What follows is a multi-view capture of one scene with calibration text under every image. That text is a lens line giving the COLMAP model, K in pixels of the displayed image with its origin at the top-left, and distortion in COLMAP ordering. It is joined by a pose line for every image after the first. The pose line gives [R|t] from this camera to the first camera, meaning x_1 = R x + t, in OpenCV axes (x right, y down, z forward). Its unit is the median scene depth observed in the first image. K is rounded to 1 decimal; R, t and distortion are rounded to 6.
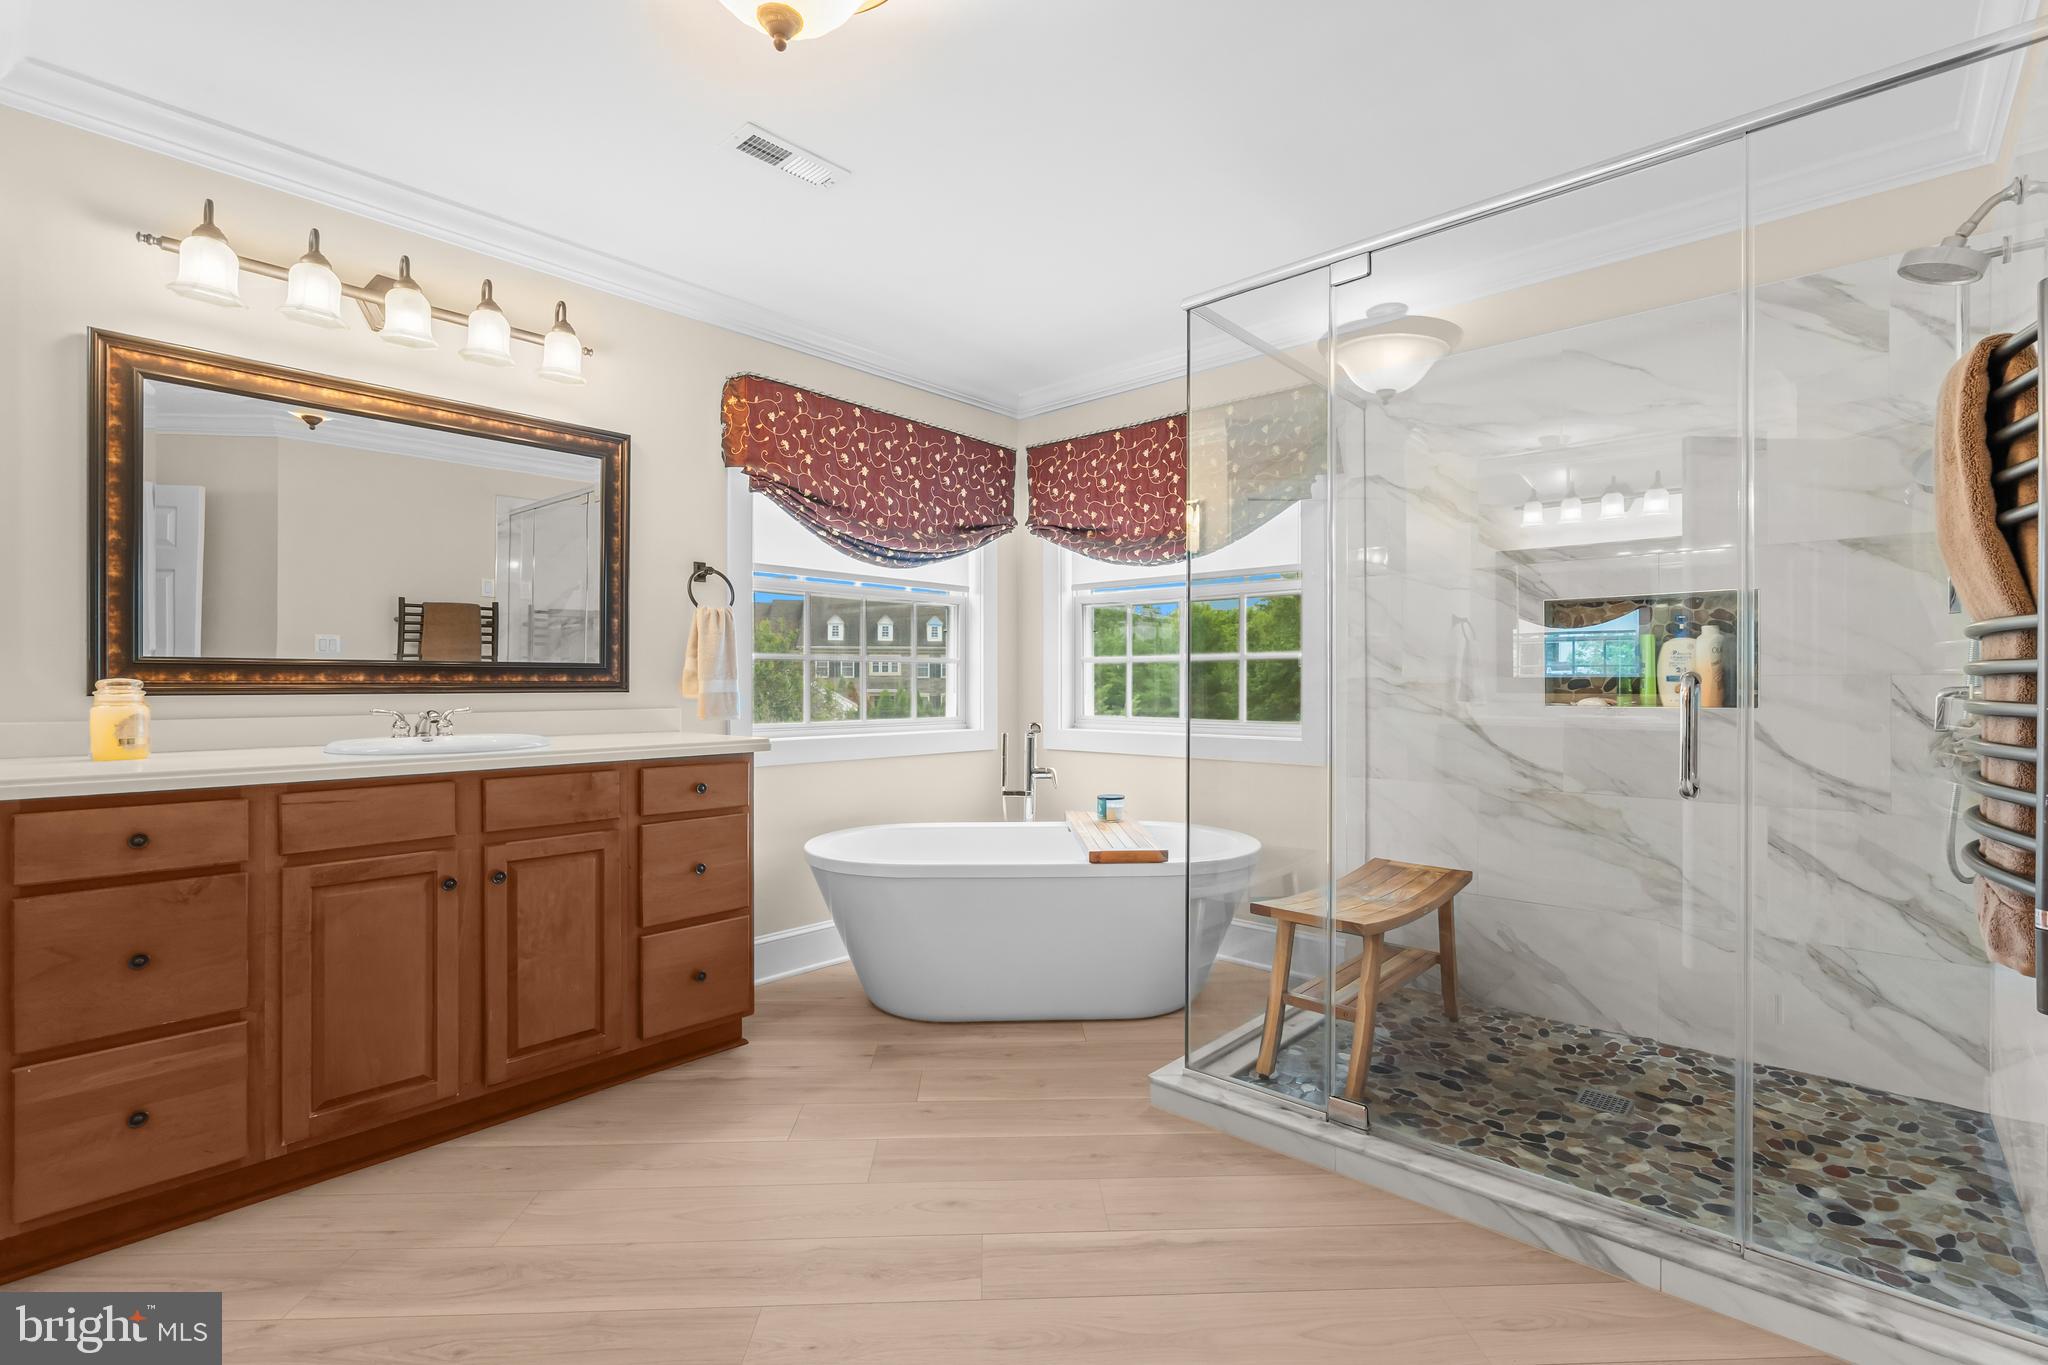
lens RADIAL K [[919.2, 0, 1013.6], [0, 919.2, 684.7], [0, 0, 1]] dist [-0.003986, 0.002328]
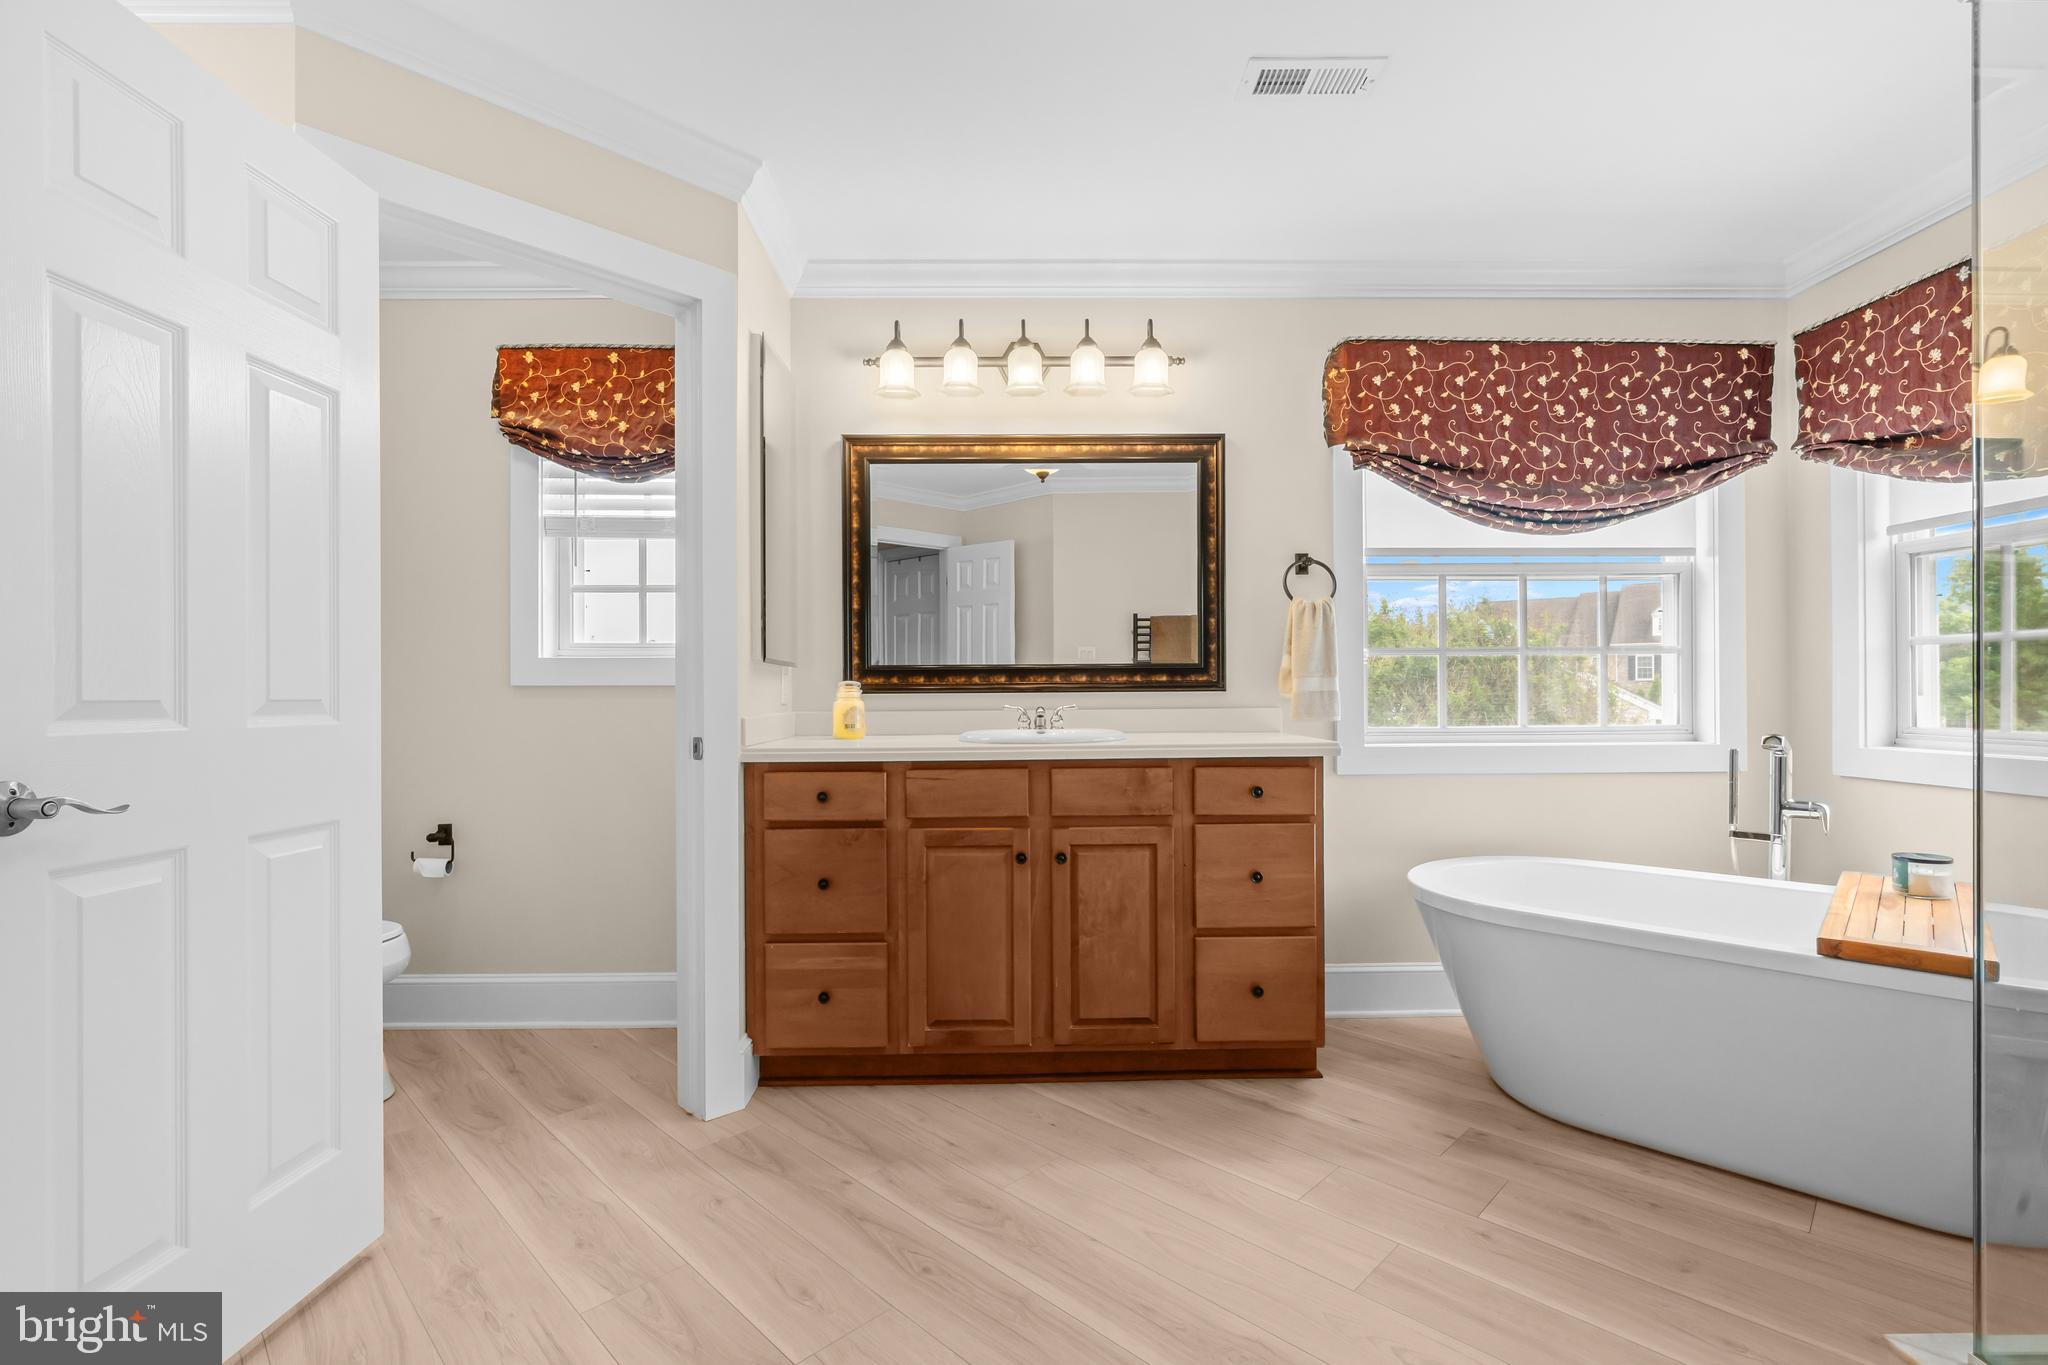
lens RADIAL K [[919.2, 0, 1028.7], [0, 919.2, 687.4], [0, 0, 1]] dist [-0.003986, 0.002328]
pose [[0.692794, -0.003962, -0.721125, 0.164187], [0.005771, 0.999983, 0.000049, 0.003351], [0.721113, -0.004195, 0.692805, 0.162643]]
